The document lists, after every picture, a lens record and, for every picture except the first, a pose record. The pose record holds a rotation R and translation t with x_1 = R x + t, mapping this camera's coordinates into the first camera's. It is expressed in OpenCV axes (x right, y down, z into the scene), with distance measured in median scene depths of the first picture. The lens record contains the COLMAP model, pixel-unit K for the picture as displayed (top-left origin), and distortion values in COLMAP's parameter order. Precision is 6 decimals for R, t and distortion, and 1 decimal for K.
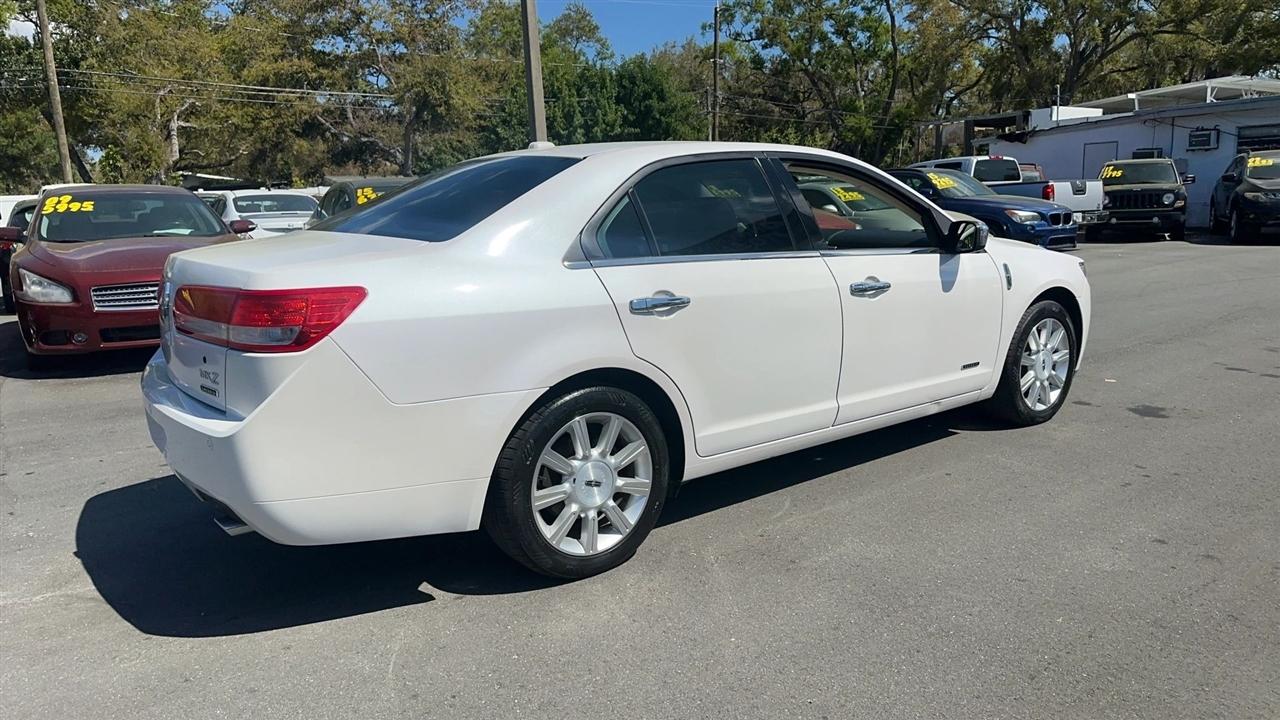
lens RADIAL K [[864.1, 0, 642.4], [0, 864.1, 357.7], [0, 0, 1]] dist [0.034574, -0.043639]
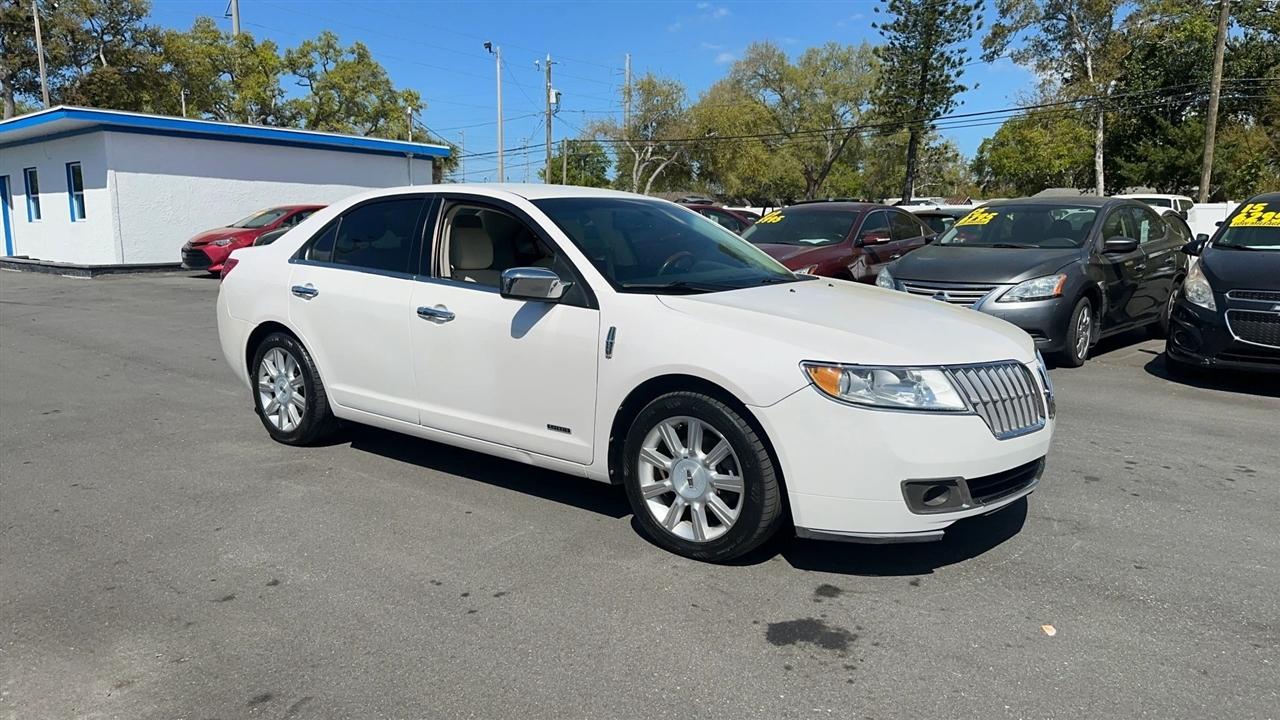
lens RADIAL K [[864.1, 0, 642.2], [0, 864.1, 367.0], [0, 0, 1]] dist [0.034574, -0.043639]
pose [[0.268326, 0.195194, -0.943345, 1.140311], [-0.190930, 0.970606, 0.146527, -0.185630], [0.944218, 0.140796, 0.297707, 0.752725]]
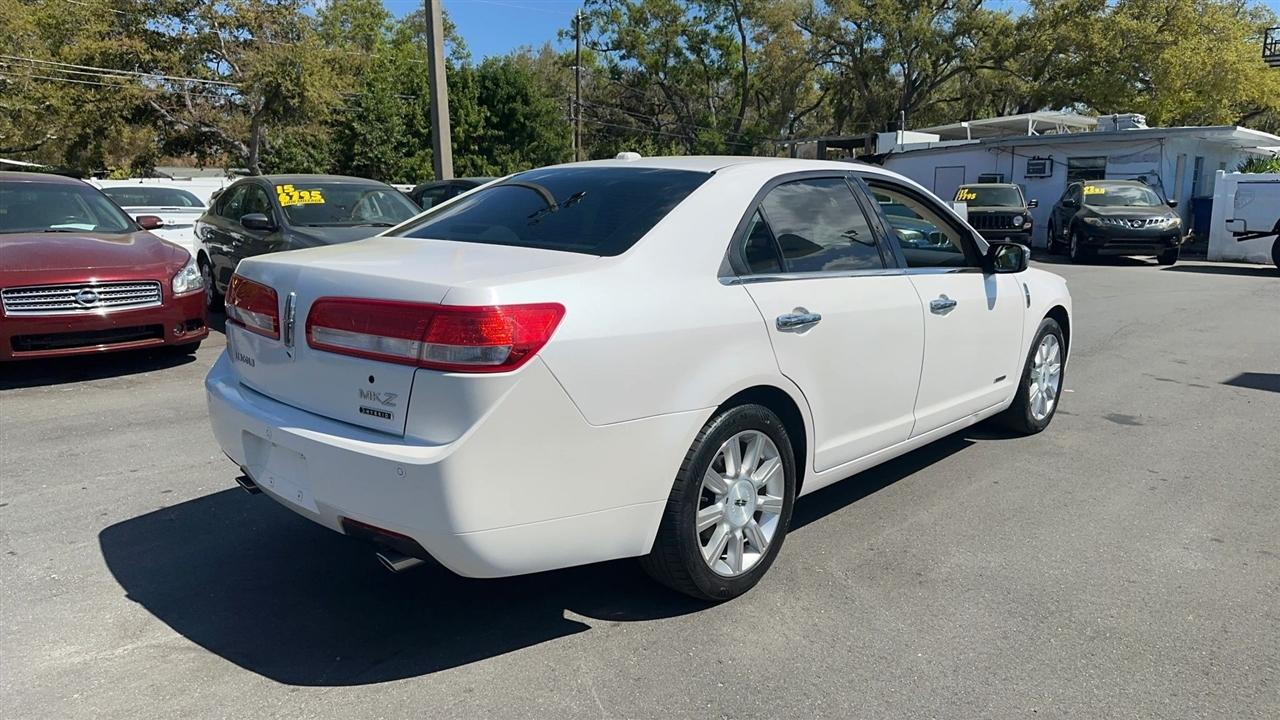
lens RADIAL K [[864.1, 0, 638.5], [0, 864.1, 360.2], [0, 0, 1]] dist [0.034574, -0.043639]
pose [[0.984019, 0.001726, 0.178053, -0.228129], [-0.000939, 0.999989, -0.004507, -0.007989], [-0.178059, 0.004267, 0.984011, 0.032300]]
